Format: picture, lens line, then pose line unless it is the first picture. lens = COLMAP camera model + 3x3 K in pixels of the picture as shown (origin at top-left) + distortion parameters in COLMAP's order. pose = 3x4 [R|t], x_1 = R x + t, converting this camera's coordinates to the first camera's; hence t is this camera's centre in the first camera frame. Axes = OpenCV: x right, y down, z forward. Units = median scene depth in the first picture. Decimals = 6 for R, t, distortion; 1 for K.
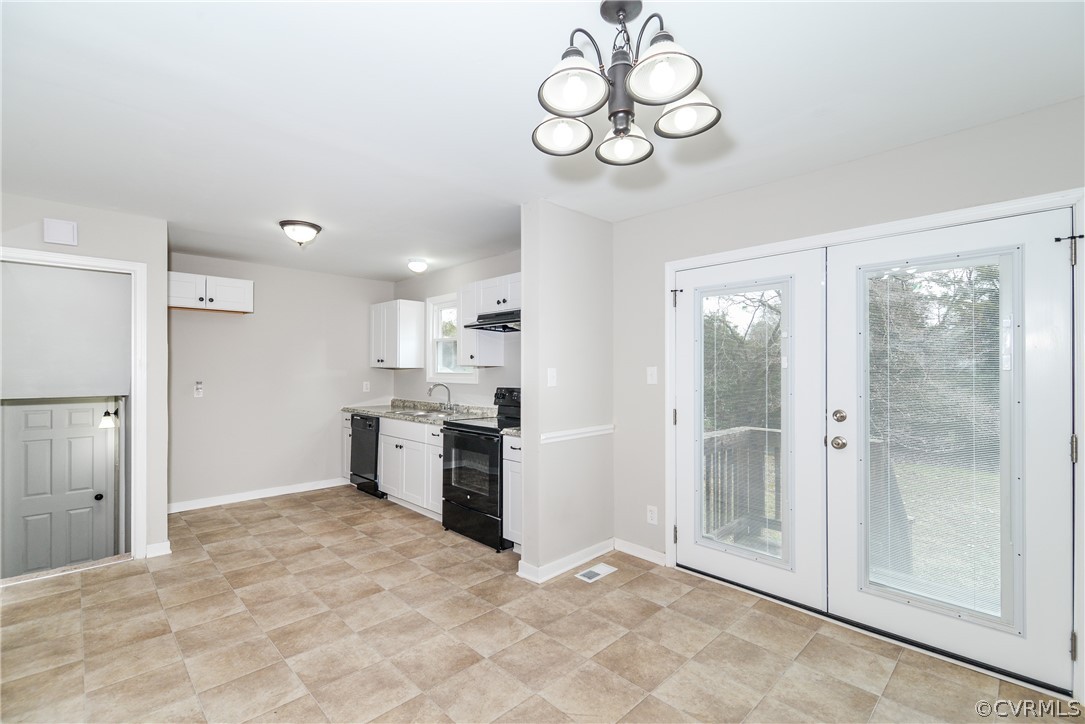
lens RADIAL K [[481.8, 0, 547.1], [0, 481.8, 365.4], [0, 0, 1]] dist [-0.003966, -0.000054]
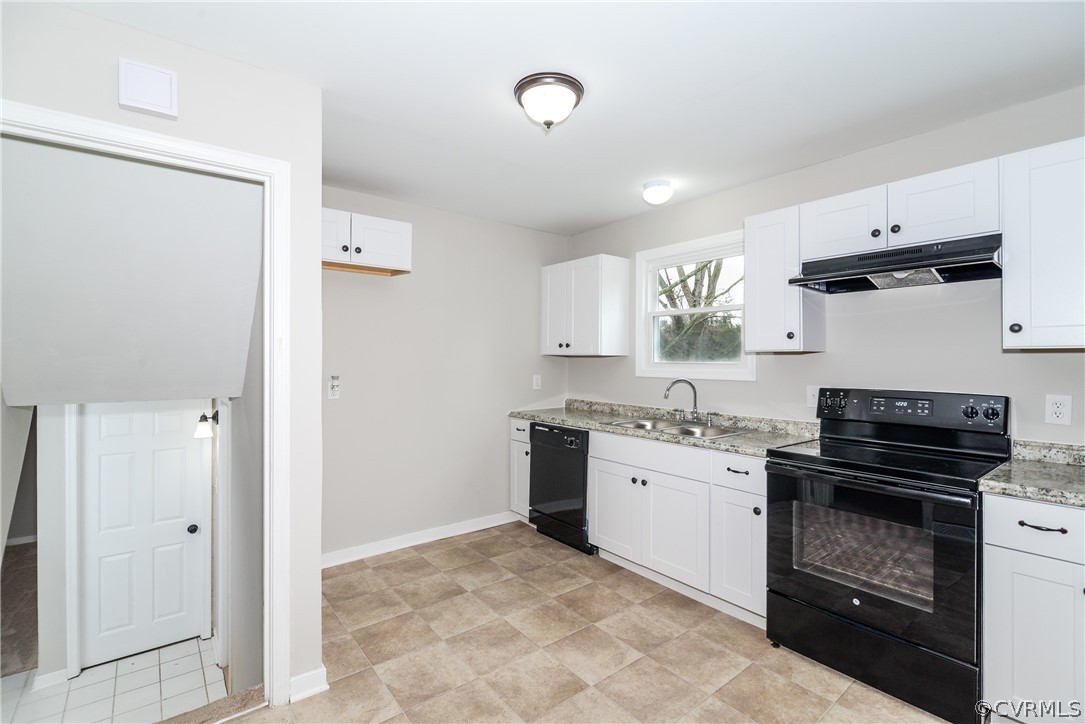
lens RADIAL K [[484.4, 0, 542.2], [0, 484.4, 357.7], [0, 0, 1]] dist [-0.007780, -0.001117]
pose [[0.992781, -0.000173, -0.119942, -0.269426], [0.000789, 0.999987, 0.005095, 0.003967], [0.119940, -0.005153, 0.992768, 0.275147]]
